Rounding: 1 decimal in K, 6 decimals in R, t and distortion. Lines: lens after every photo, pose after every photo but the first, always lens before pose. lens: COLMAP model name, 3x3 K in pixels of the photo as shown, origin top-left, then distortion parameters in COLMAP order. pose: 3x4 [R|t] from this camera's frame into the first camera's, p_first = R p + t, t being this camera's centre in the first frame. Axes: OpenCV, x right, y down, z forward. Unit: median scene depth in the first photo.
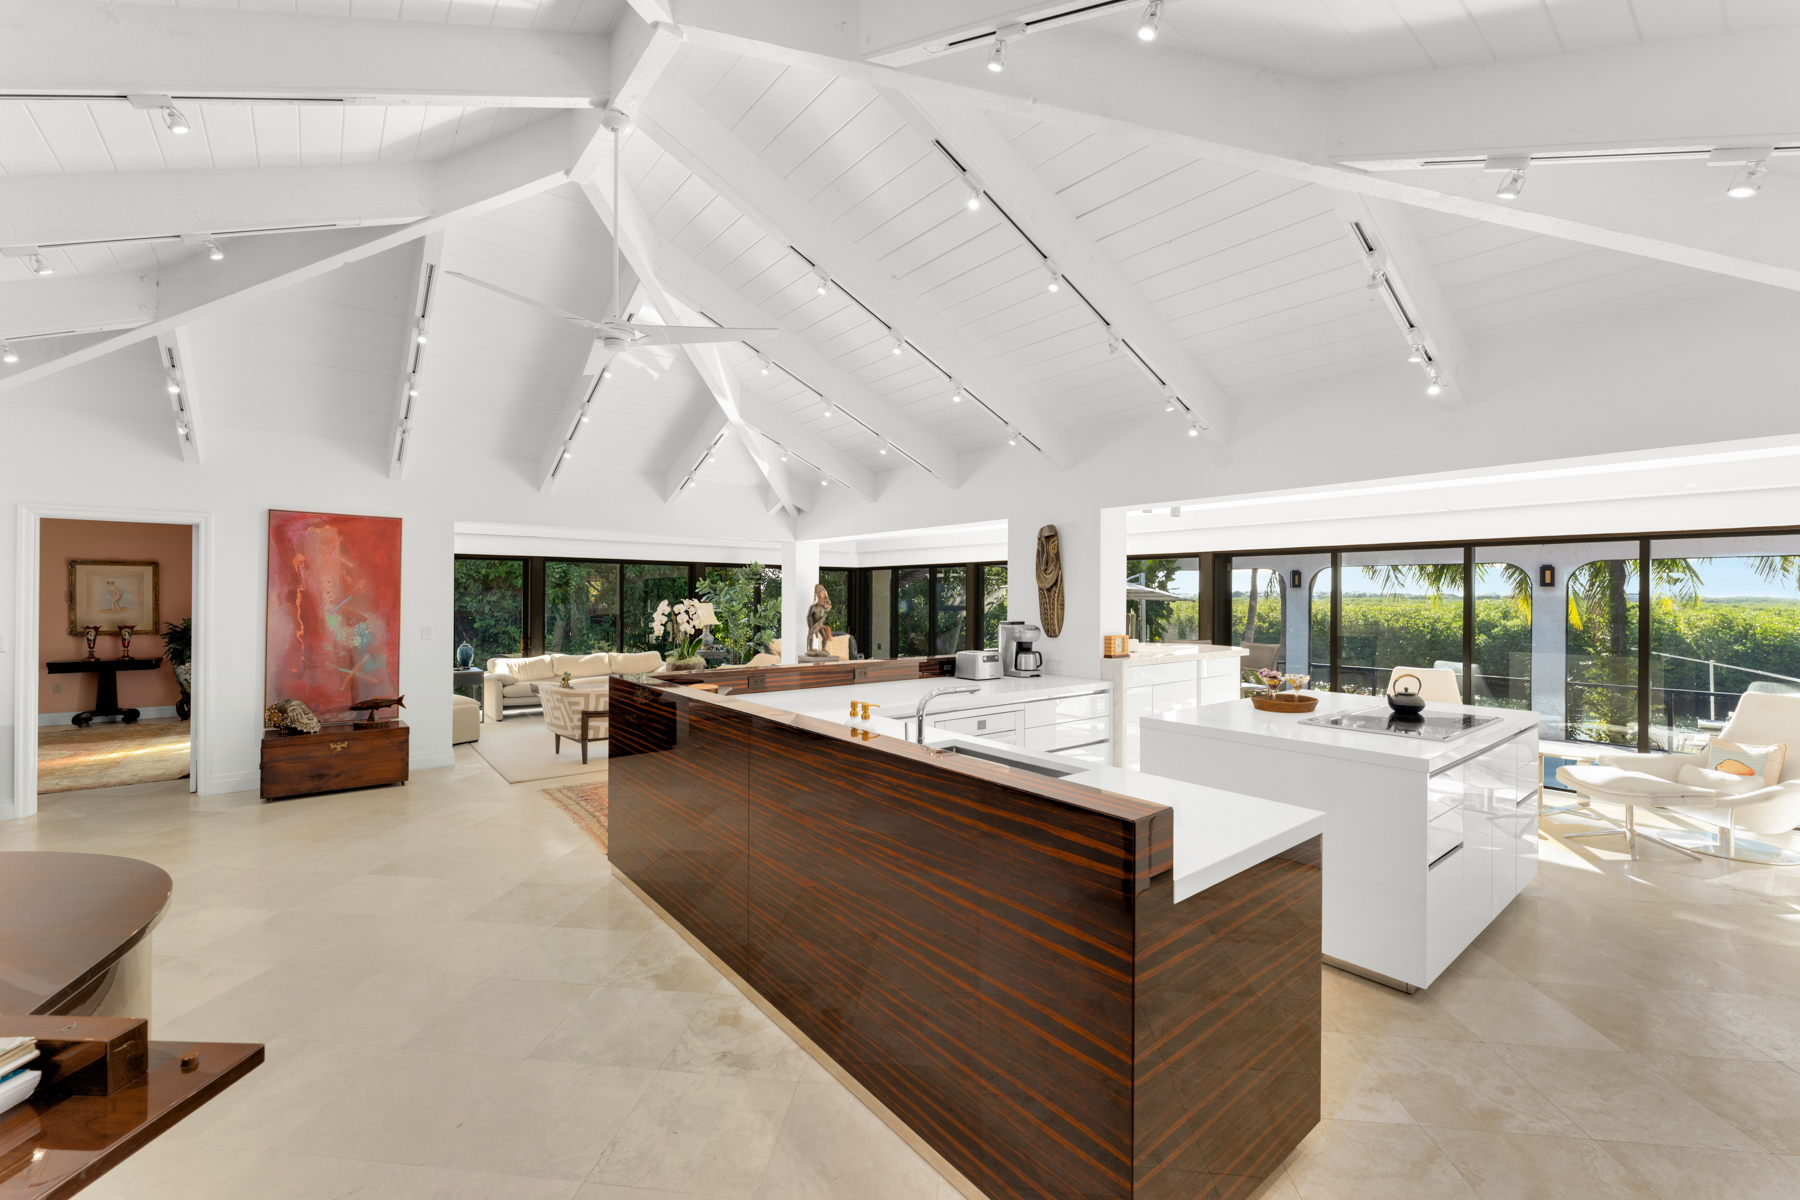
lens RADIAL K [[726.3, 0, 900.8], [0, 726.3, 599.4], [0, 0, 1]] dist [-0.000532, 0.000020]
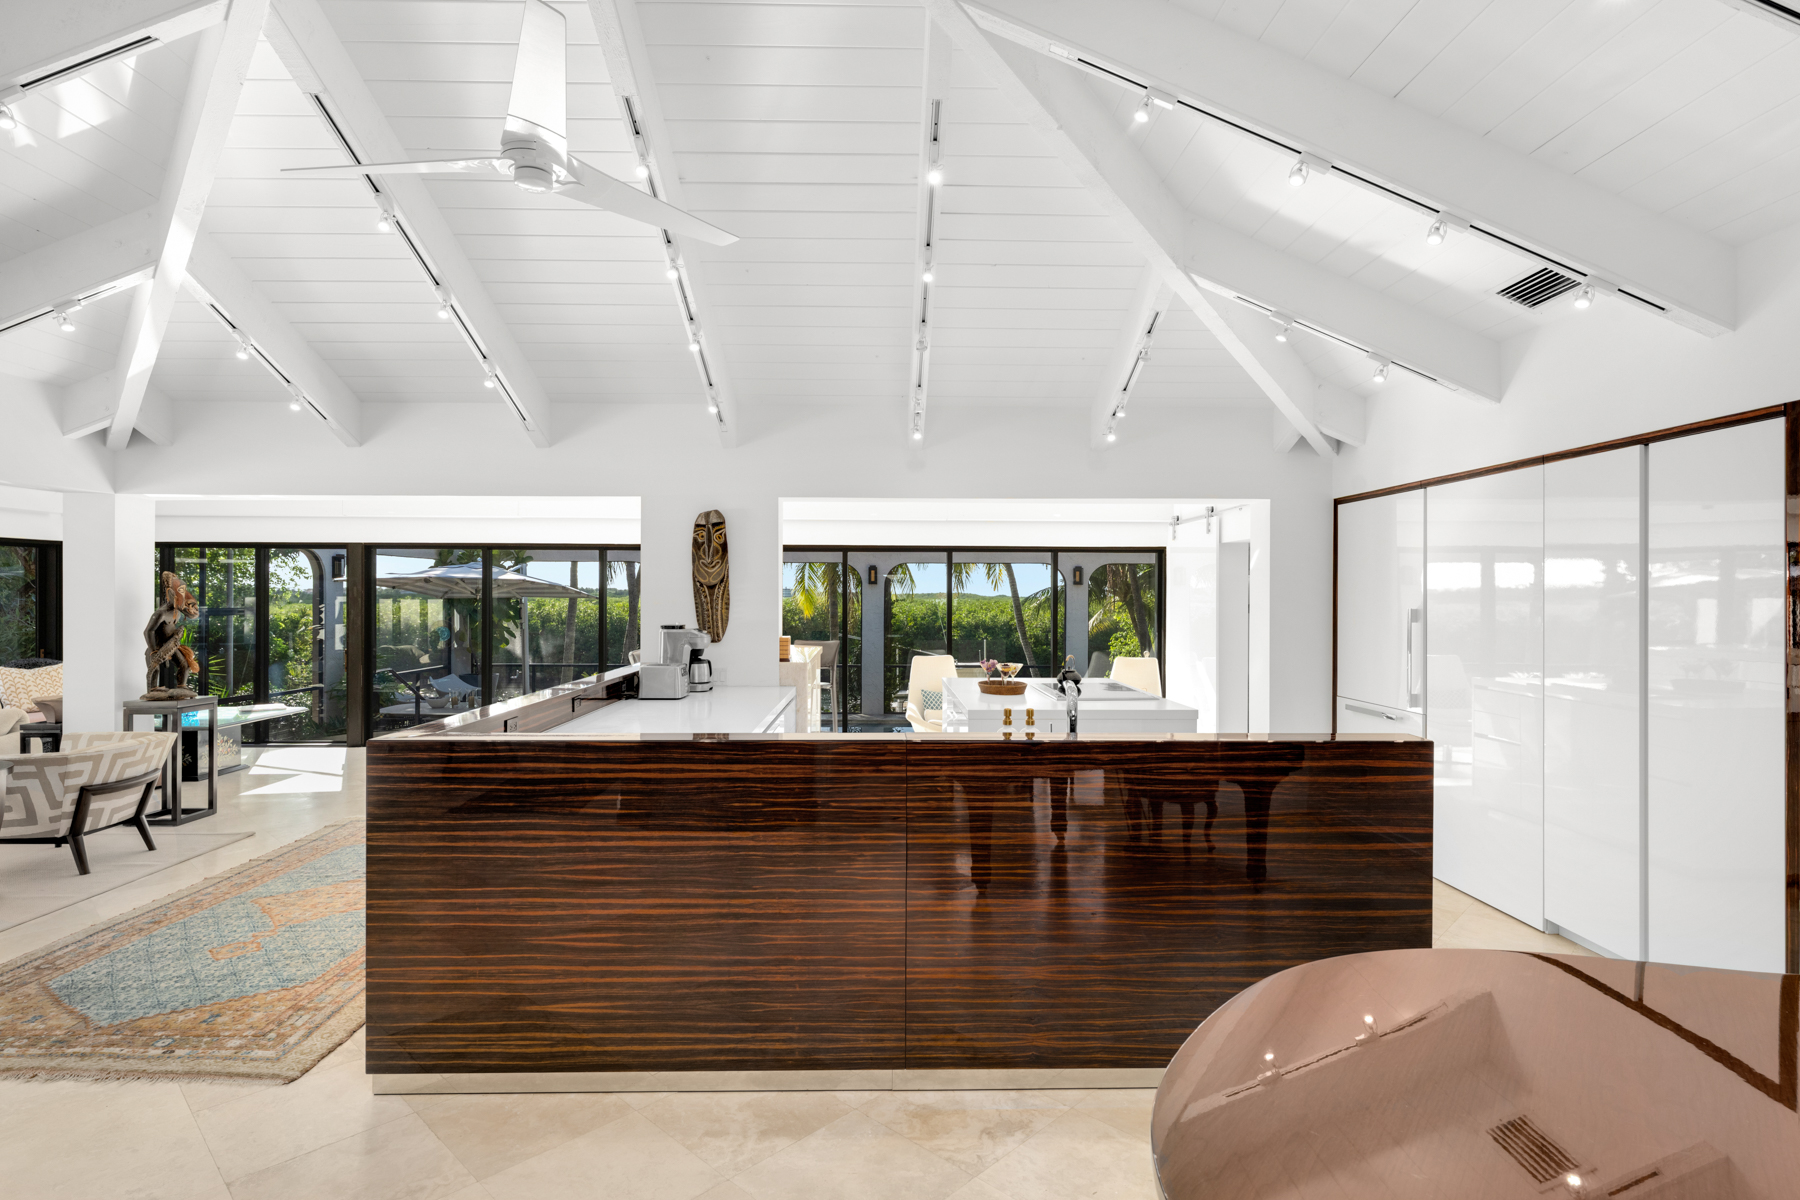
lens RADIAL K [[901.0, 0, 898.8], [0, 901.0, 594.9], [0, 0, 1]] dist [0.003348, 0.000364]
pose [[0.618268, -0.001306, 0.785967, -0.487148], [0.002226, 0.999998, -0.000089, -0.002409], [-0.785964, 0.001805, 0.618269, 0.182629]]
